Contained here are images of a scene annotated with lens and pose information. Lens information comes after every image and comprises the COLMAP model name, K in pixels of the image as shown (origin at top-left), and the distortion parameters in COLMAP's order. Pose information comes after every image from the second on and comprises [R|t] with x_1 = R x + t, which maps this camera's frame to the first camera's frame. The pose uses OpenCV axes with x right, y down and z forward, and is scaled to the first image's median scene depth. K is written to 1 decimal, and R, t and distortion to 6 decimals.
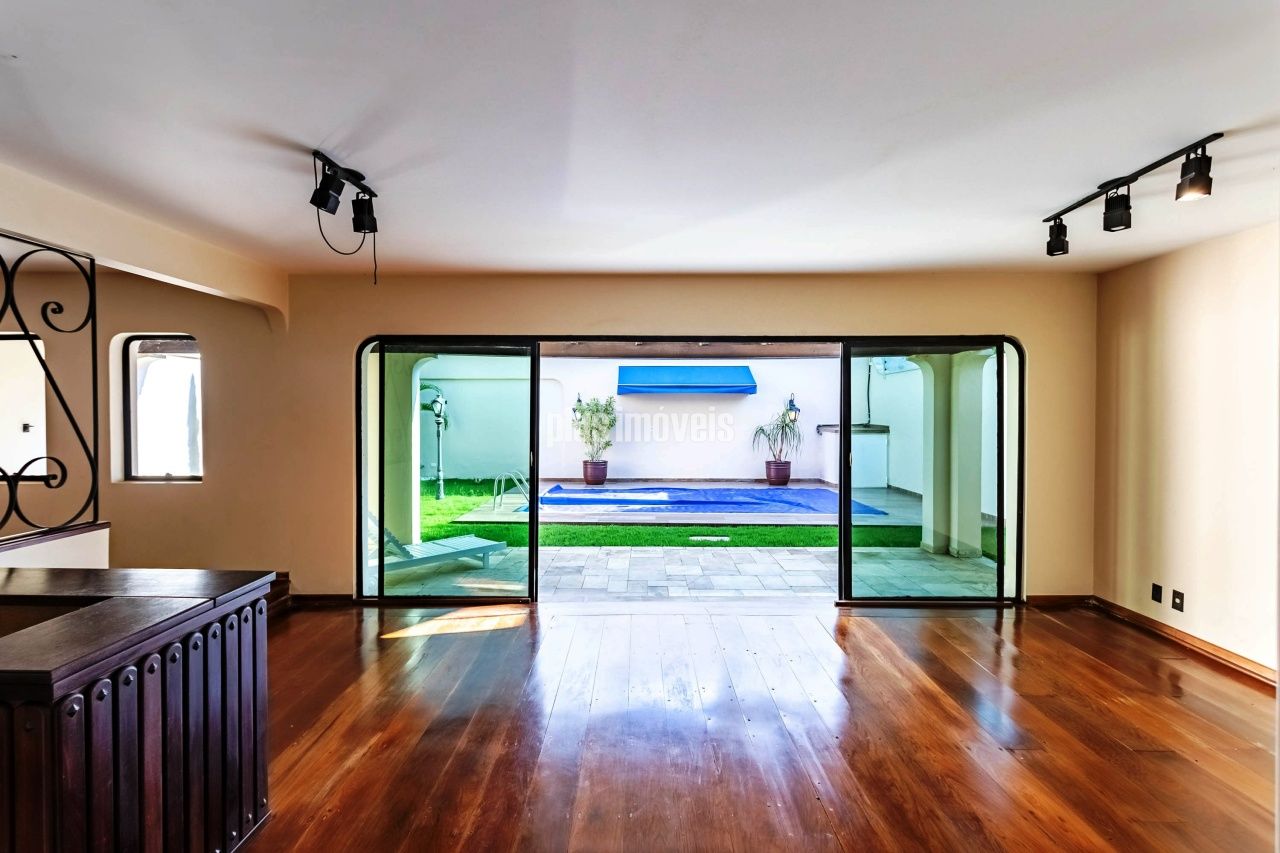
lens RADIAL K [[599.1, 0, 625.0], [0, 599.1, 420.3], [0, 0, 1]] dist [-0.000388, 0.000162]
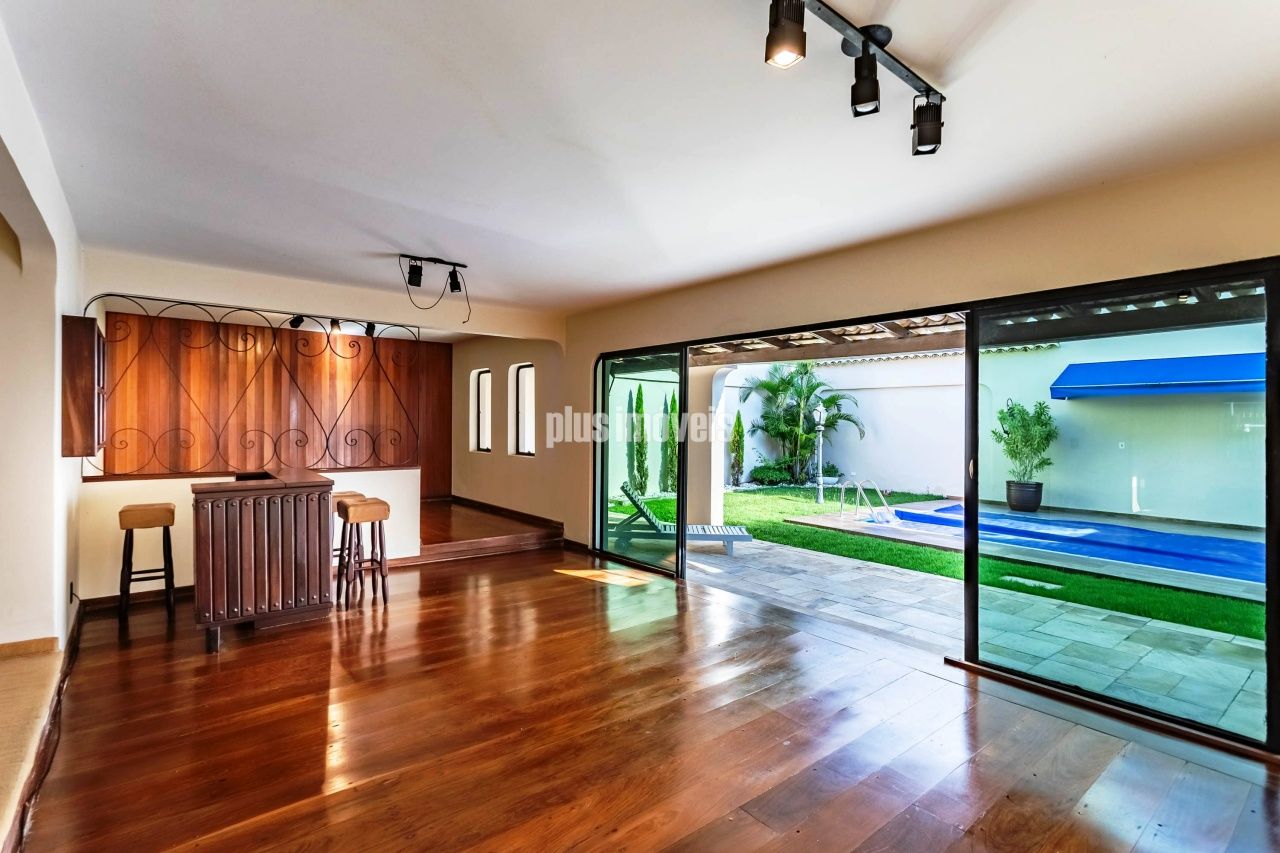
lens RADIAL K [[599.1, 0, 625.0], [0, 599.1, 420.3], [0, 0, 1]] dist [-0.000388, 0.000162]
pose [[0.629333, -0.000283, -0.777136, 0.417546], [-0.022870, 0.999560, -0.018885, 0.021457], [0.776799, 0.029658, 0.629050, 0.135109]]
